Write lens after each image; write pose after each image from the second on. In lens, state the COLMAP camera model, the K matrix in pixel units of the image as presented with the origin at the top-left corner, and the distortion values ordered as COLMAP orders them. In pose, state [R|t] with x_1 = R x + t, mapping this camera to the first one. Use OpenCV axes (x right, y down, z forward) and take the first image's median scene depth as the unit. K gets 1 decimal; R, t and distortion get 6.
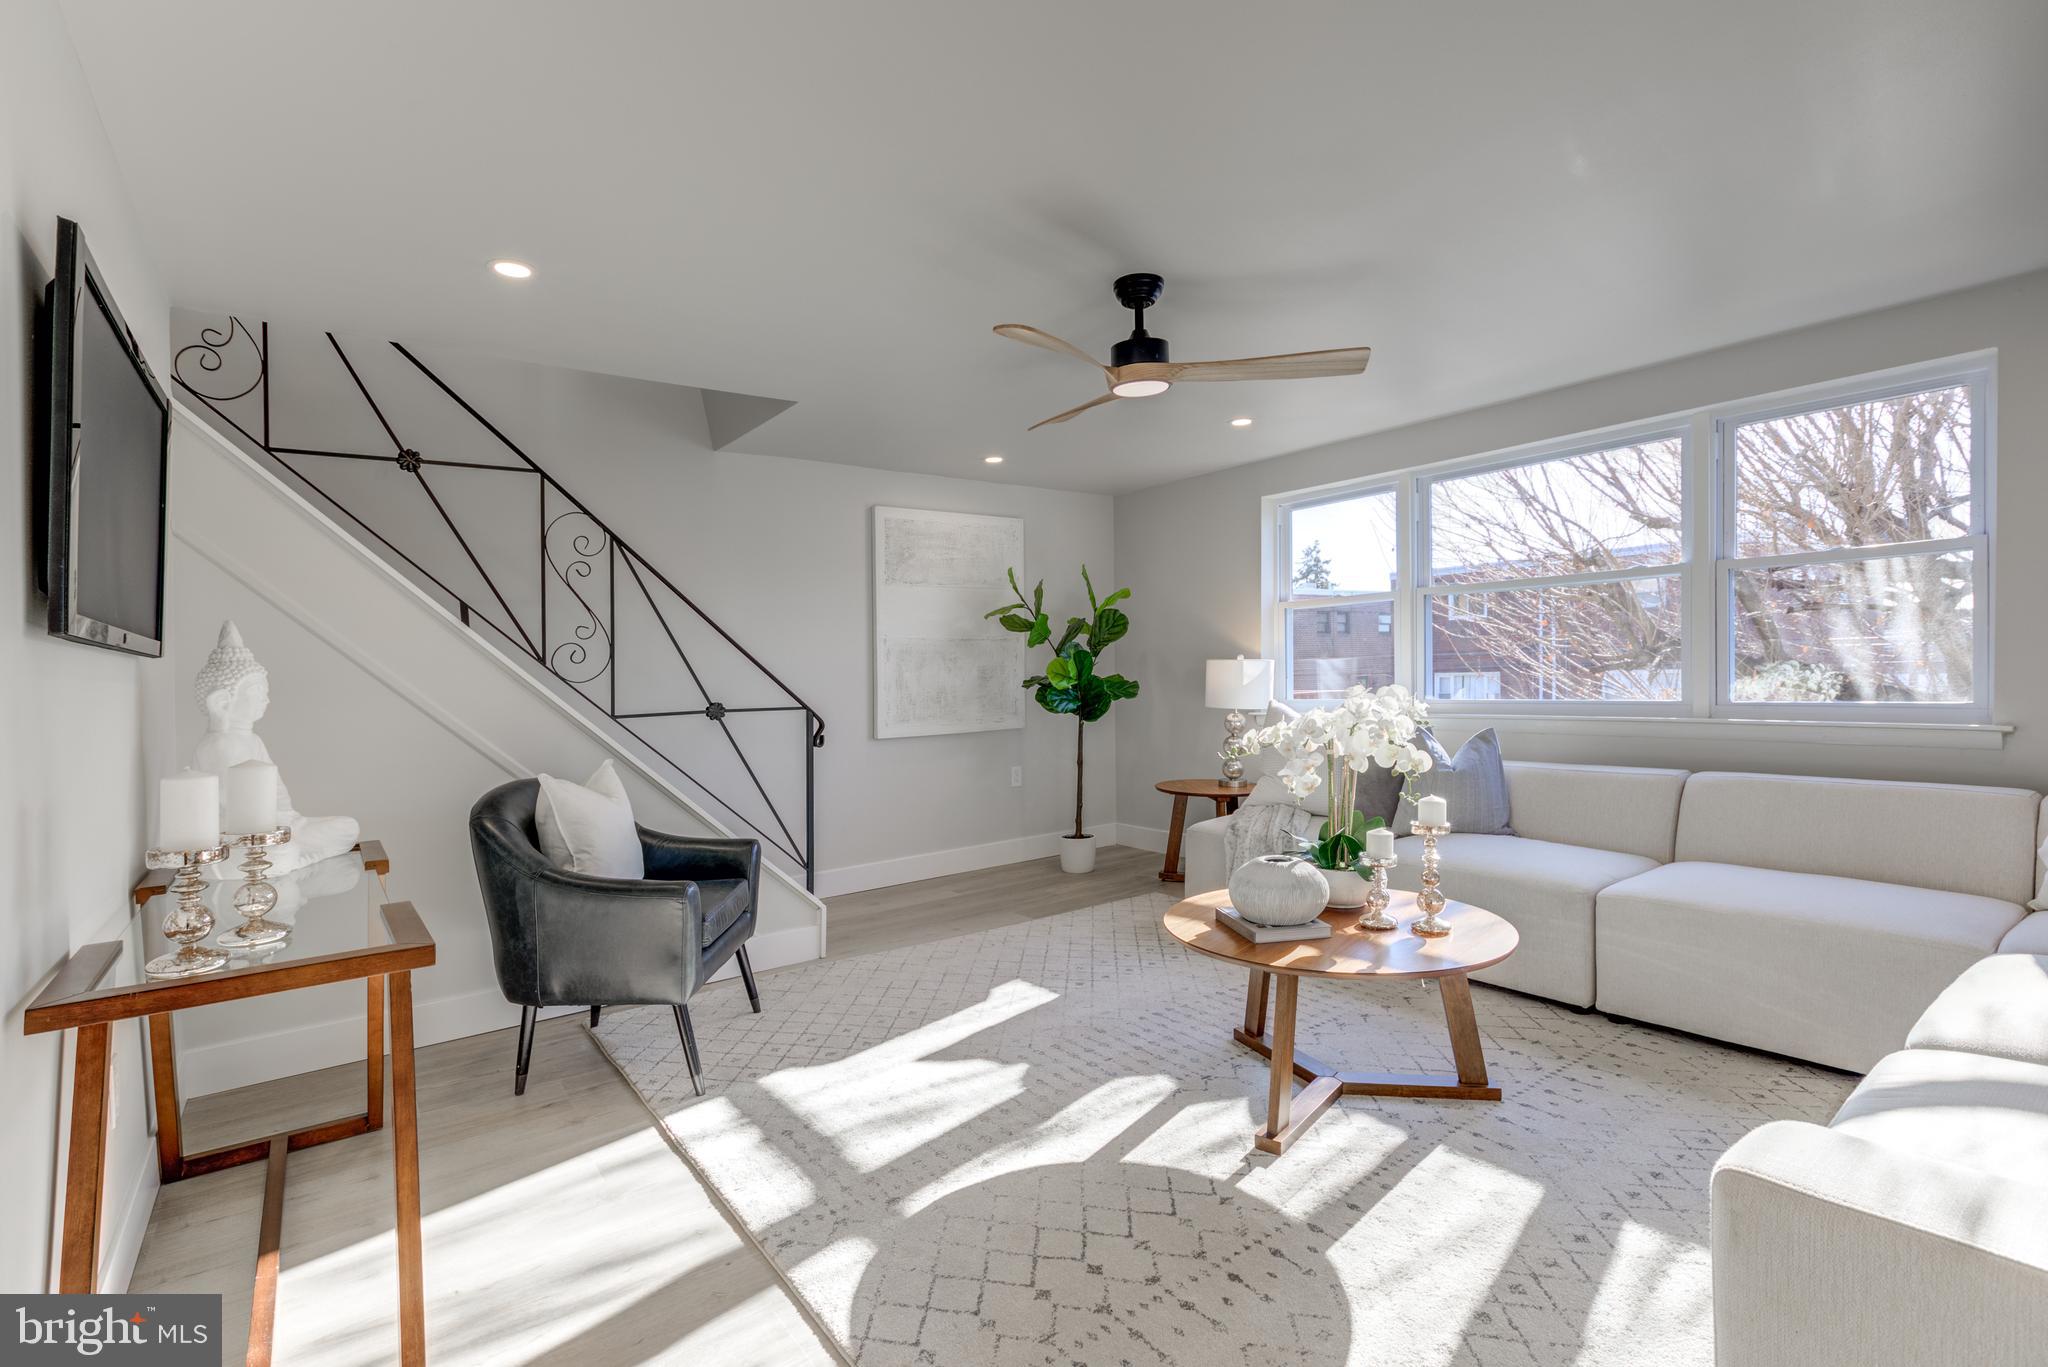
lens RADIAL K [[939.5, 0, 1022.5], [0, 939.5, 664.7], [0, 0, 1]] dist [-0.006468, -0.000005]
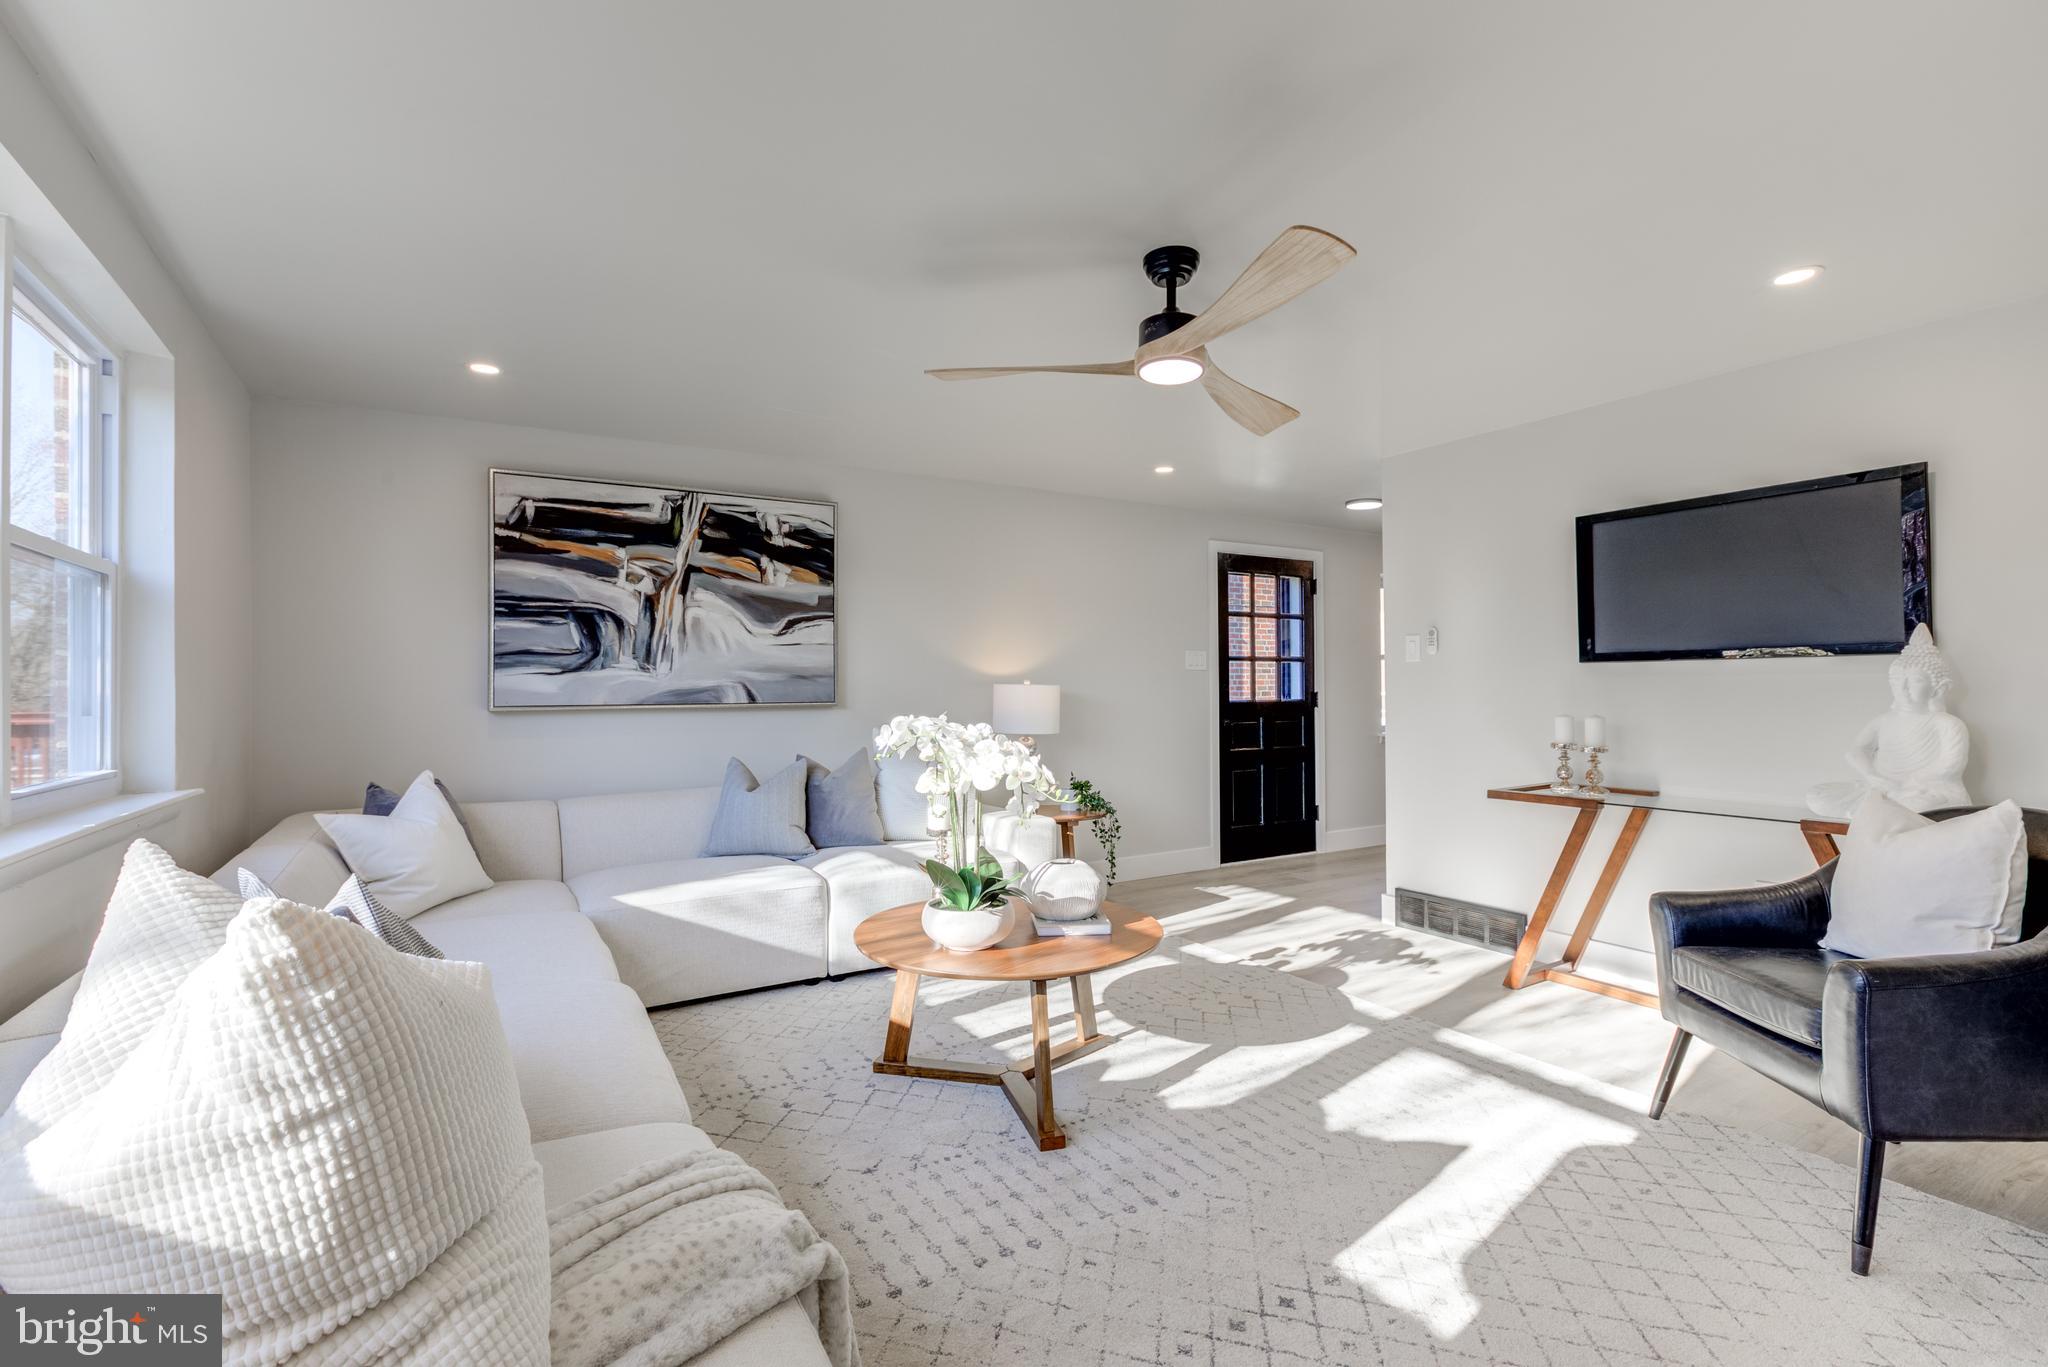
lens RADIAL K [[962.4, 0, 1014.1], [0, 962.4, 656.5], [0, 0, 1]] dist [-0.011531, 0.007980]
pose [[-0.995964, 0.048119, 0.075761, 0.218059], [0.045777, 0.998427, -0.032361, 0.010505], [-0.077199, -0.028762, -0.996601, 2.044559]]
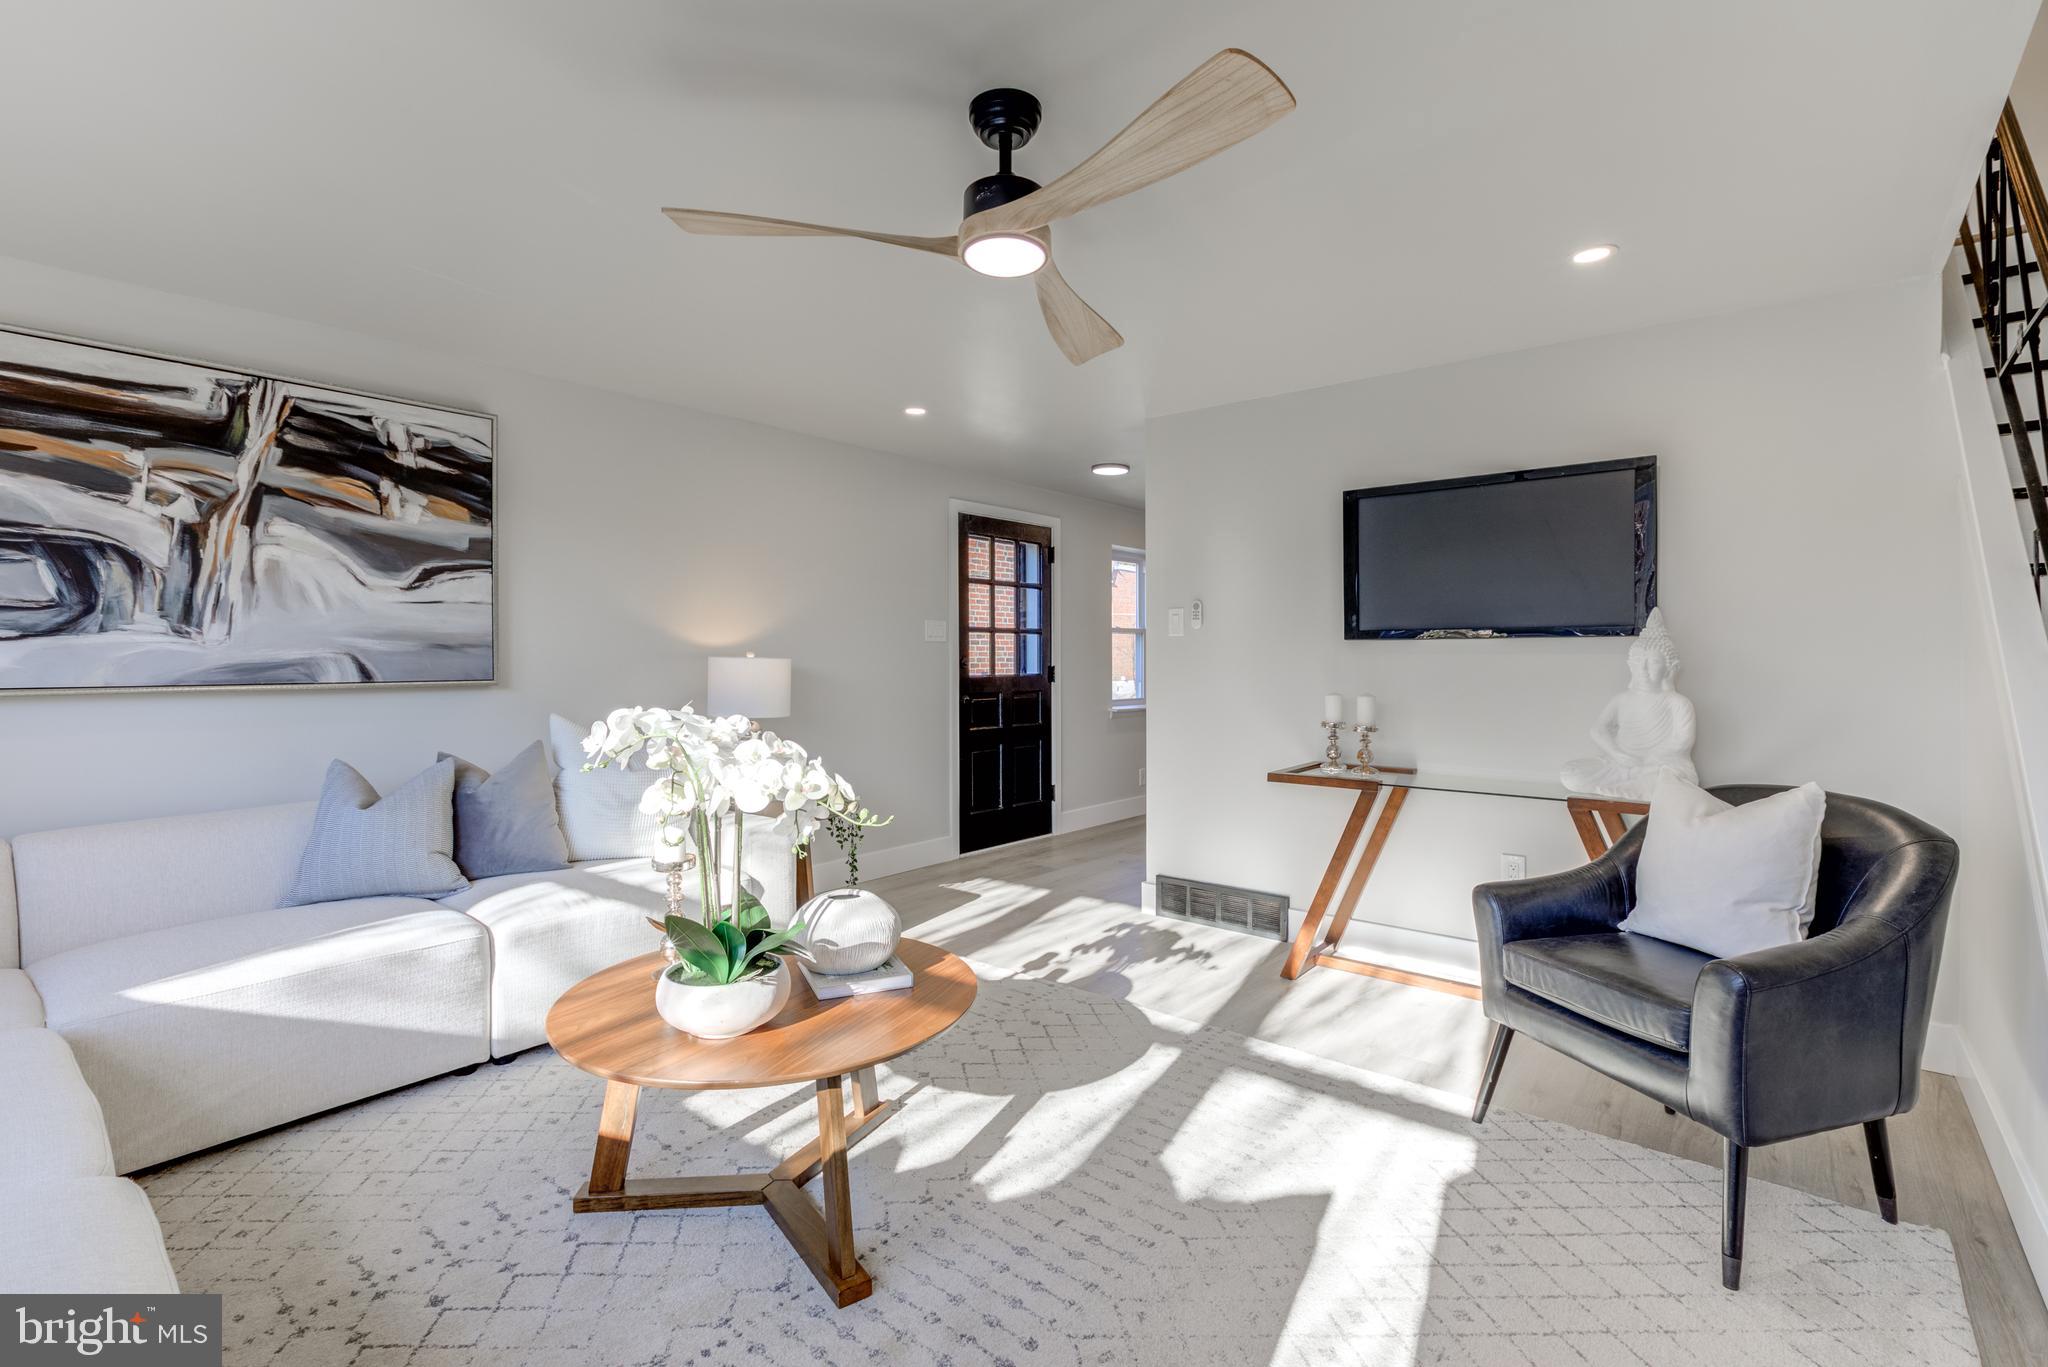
lens RADIAL K [[962.4, 0, 1014.1], [0, 962.4, 656.5], [0, 0, 1]] dist [-0.011531, 0.007980]
pose [[-0.966655, 0.039654, -0.252993, 0.318141], [0.037372, 0.999206, 0.013822, -0.001696], [0.253340, 0.003906, -0.967369, 1.785499]]
